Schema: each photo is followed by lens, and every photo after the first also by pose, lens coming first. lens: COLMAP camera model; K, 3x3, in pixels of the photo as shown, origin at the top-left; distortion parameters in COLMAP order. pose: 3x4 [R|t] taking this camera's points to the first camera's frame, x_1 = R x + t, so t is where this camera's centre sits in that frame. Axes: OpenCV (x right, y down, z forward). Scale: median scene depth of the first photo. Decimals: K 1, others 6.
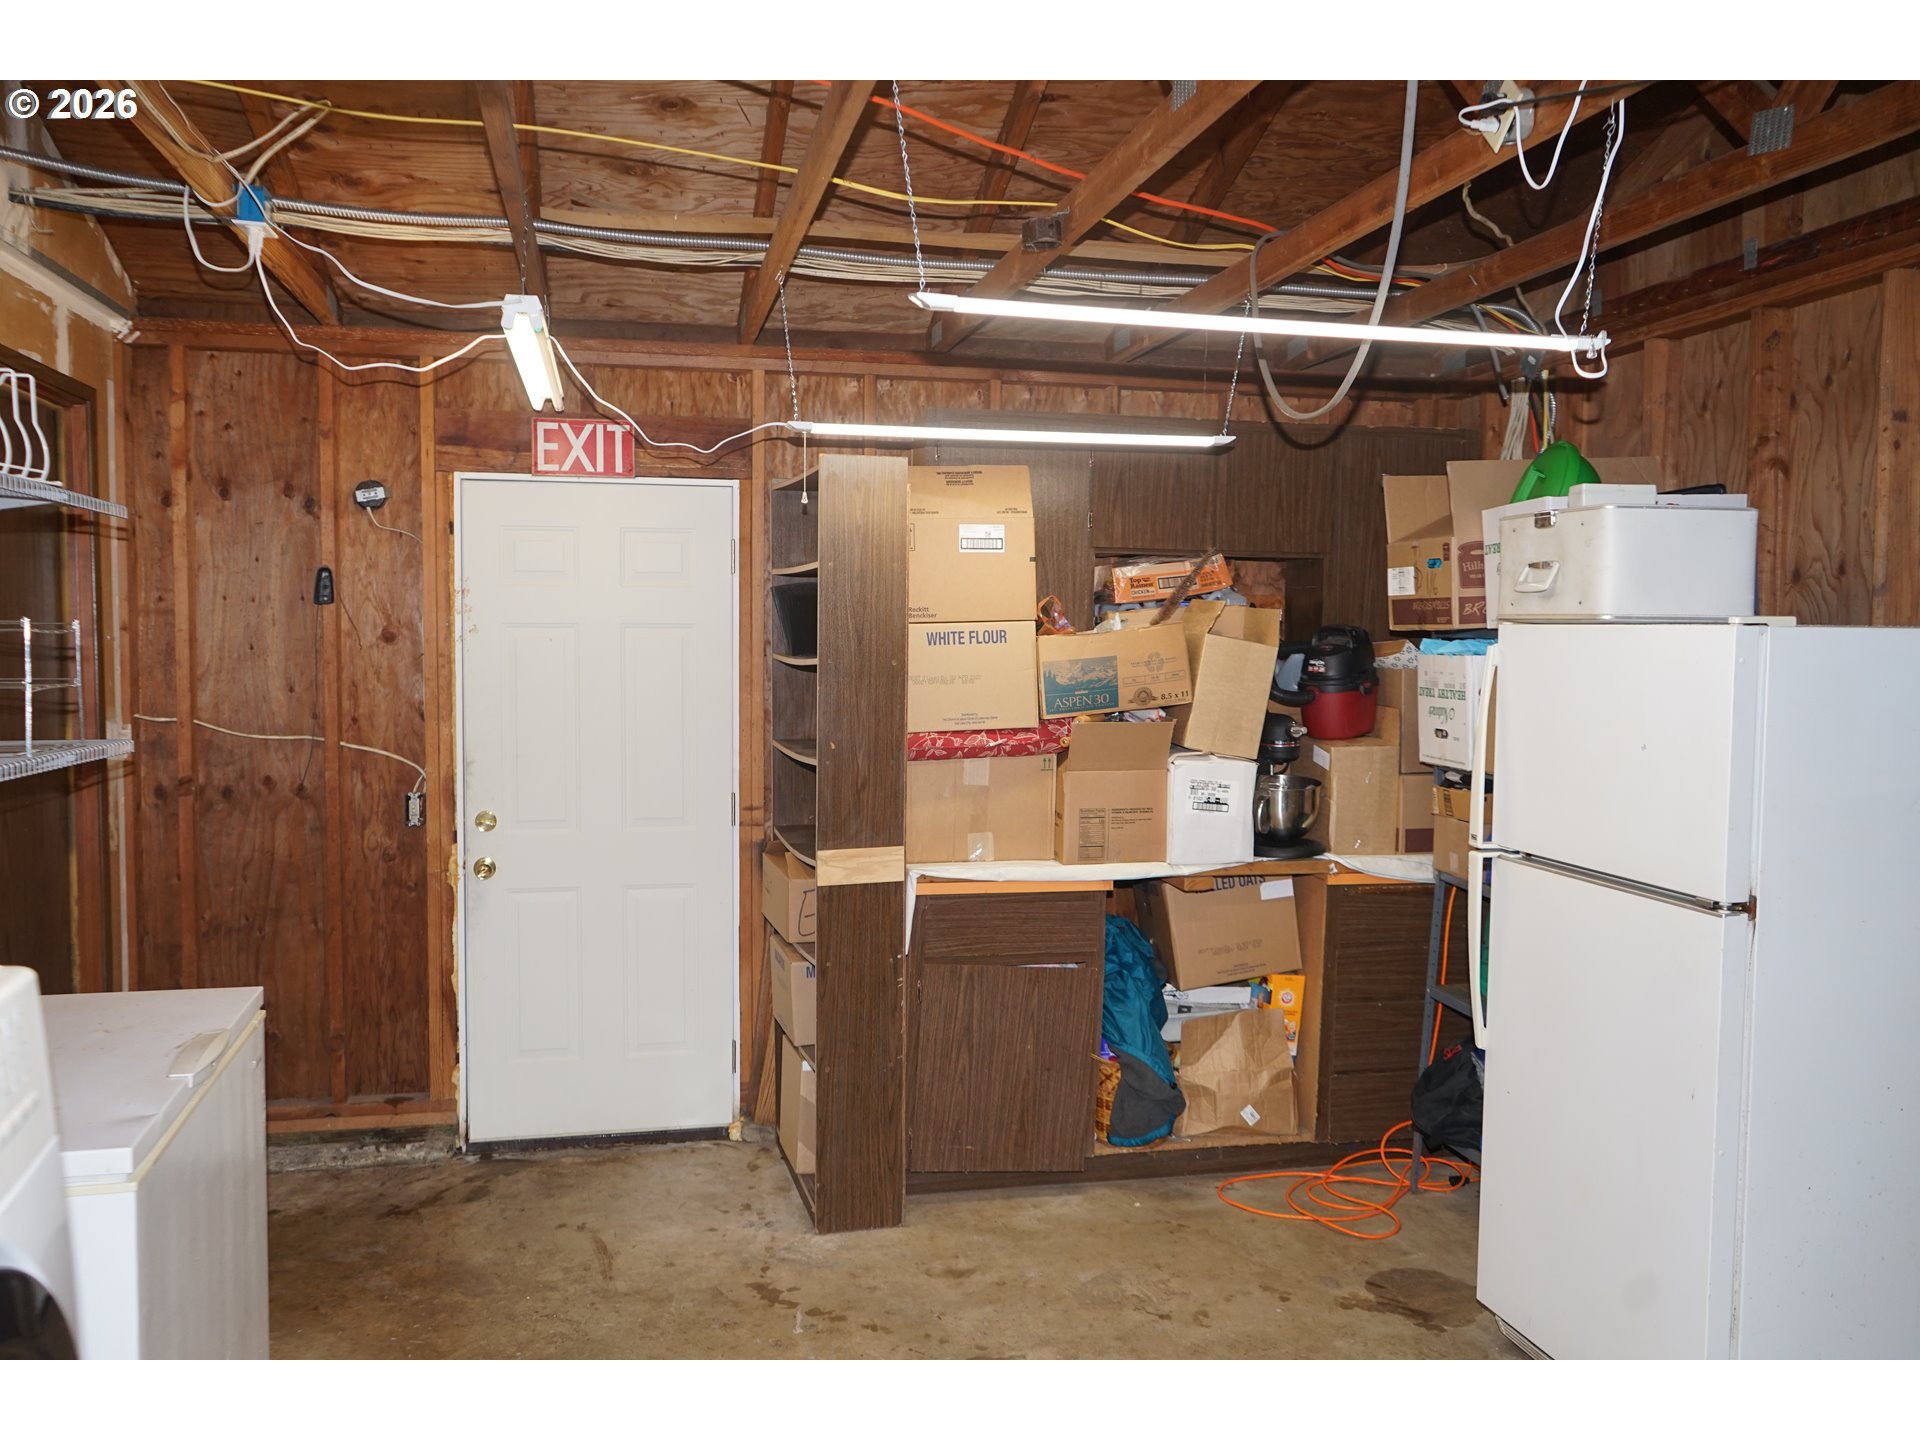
lens RADIAL K [[1544.3, 0, 953.2], [0, 1544.3, 723.2], [0, 0, 1]] dist [-0.002875, 0.007432]
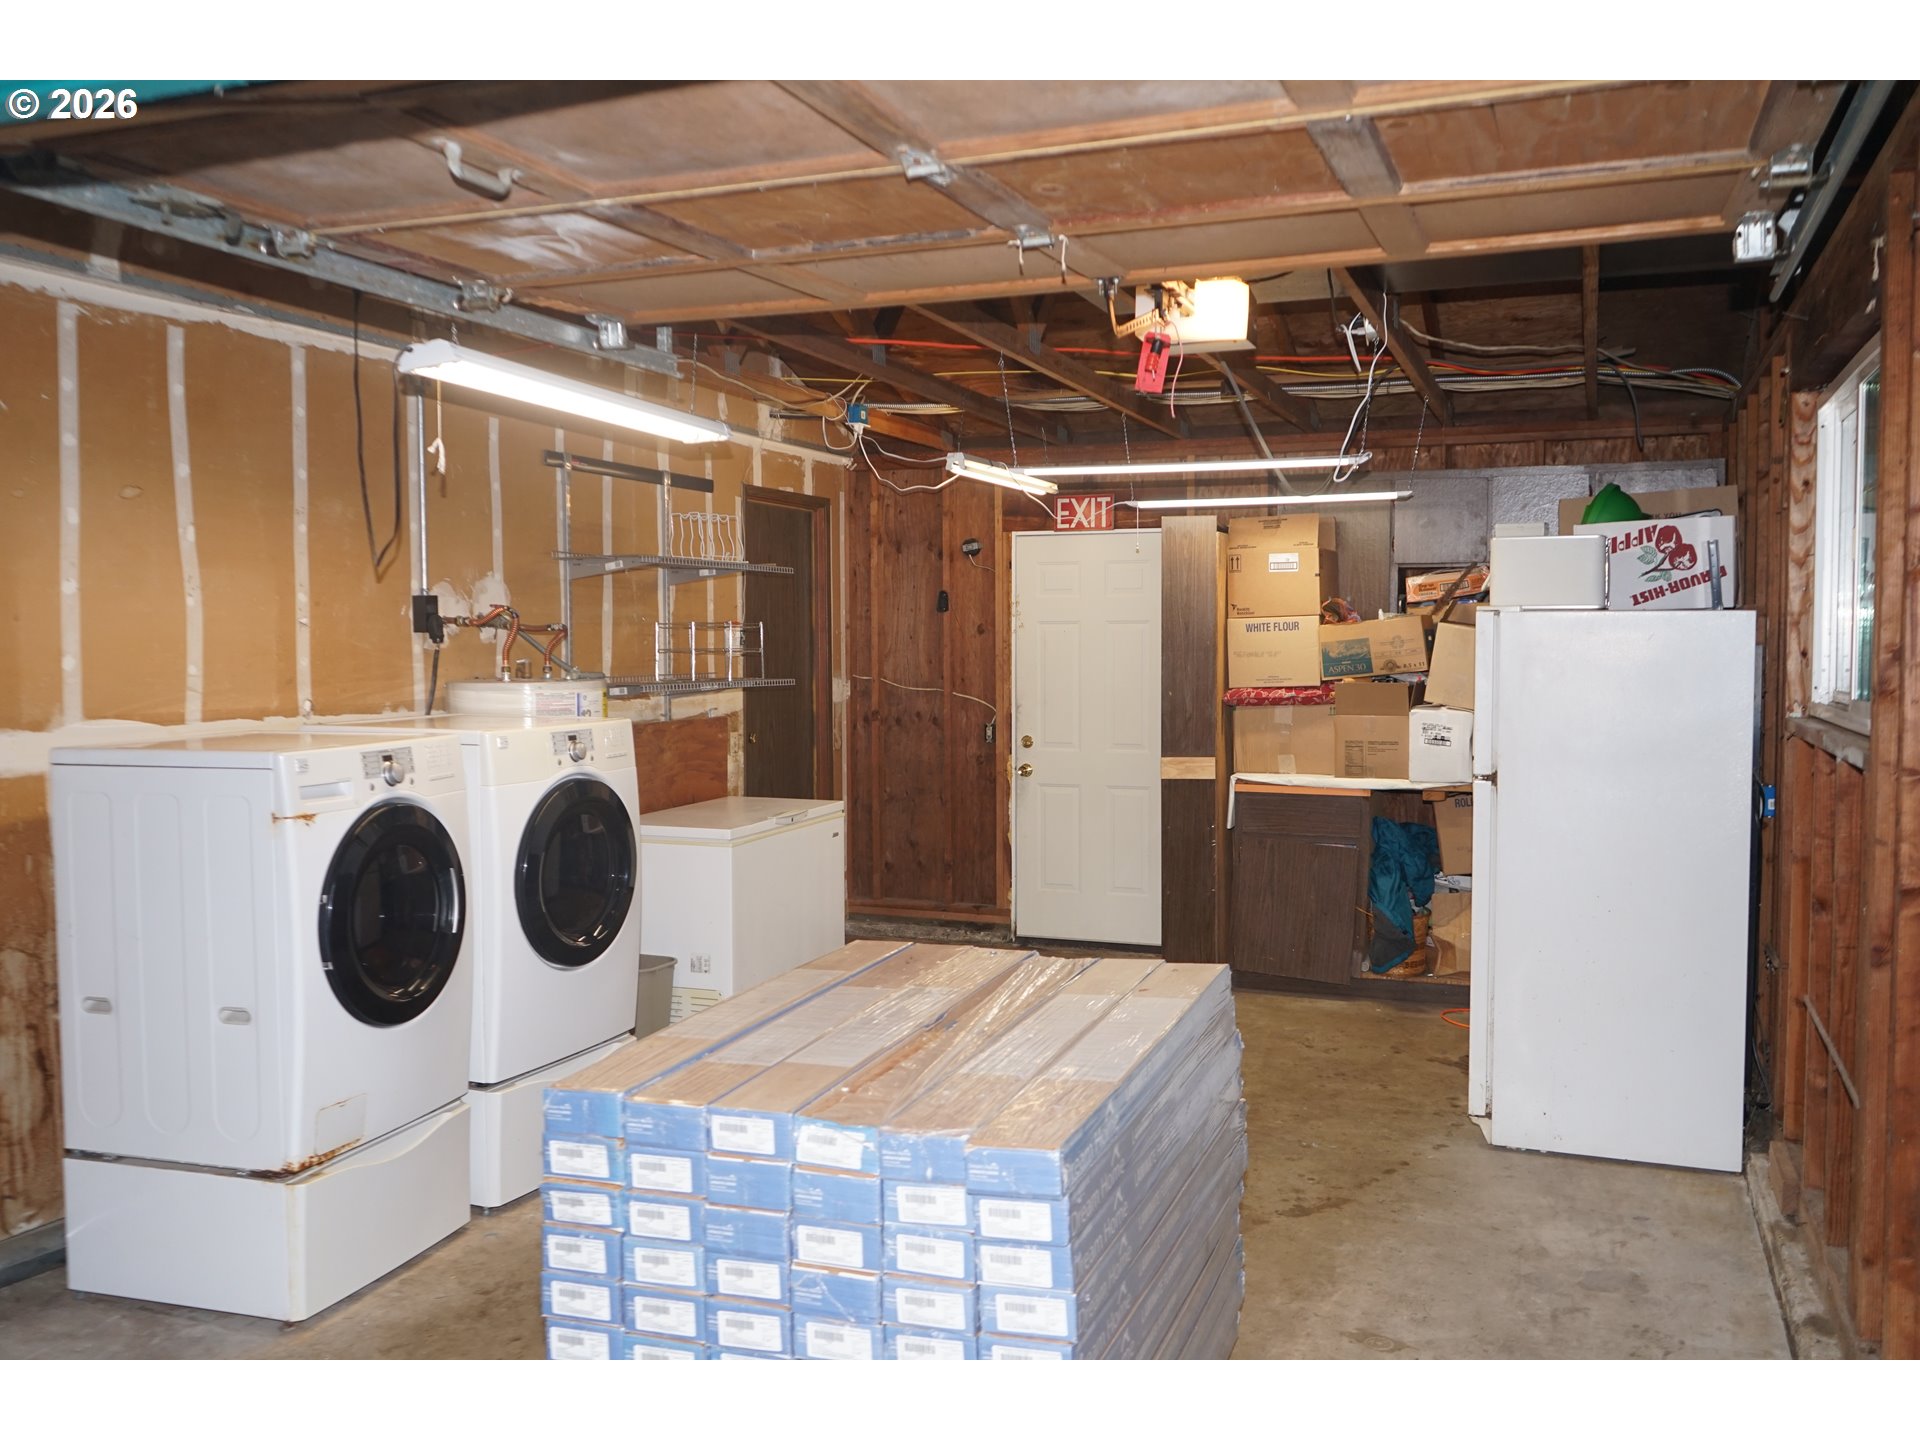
lens RADIAL K [[1544.3, 0, 953.2], [0, 1544.3, 723.2], [0, 0, 1]] dist [-0.002875, 0.007432]
pose [[0.833158, 0.023430, -0.552539, 0.581377], [-0.024766, 0.999681, 0.005047, 0.039852], [0.552481, 0.009480, 0.833472, -0.450755]]
